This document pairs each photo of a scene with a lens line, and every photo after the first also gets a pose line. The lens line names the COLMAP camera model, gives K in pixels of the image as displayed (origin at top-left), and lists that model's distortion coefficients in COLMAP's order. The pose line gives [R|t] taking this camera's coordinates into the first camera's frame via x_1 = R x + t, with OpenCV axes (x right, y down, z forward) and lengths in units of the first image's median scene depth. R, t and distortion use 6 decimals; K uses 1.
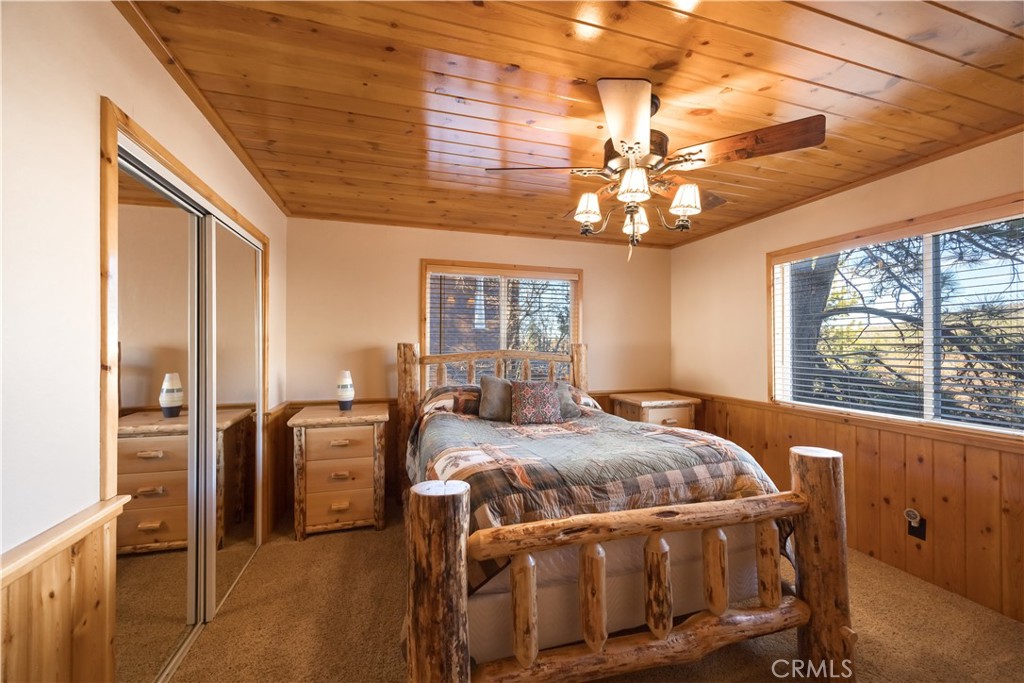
lens RADIAL K [[399.6, 0, 509.5], [0, 399.6, 340.9], [0, 0, 1]] dist [-0.003843, 0.000075]
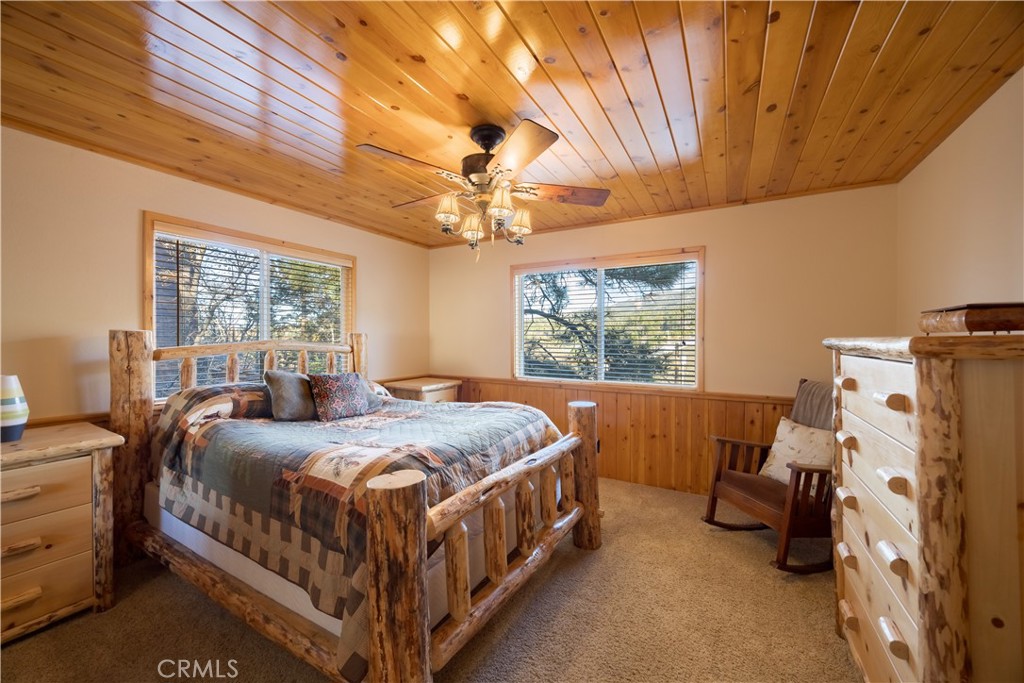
lens RADIAL K [[399.6, 0, 508.8], [0, 399.6, 340.1], [0, 0, 1]] dist [-0.003843, 0.000075]
pose [[0.716306, -0.003930, 0.697775, -0.315106], [-0.009216, 0.999844, 0.015092, 0.007089], [-0.697725, -0.017242, 0.716158, 0.061943]]
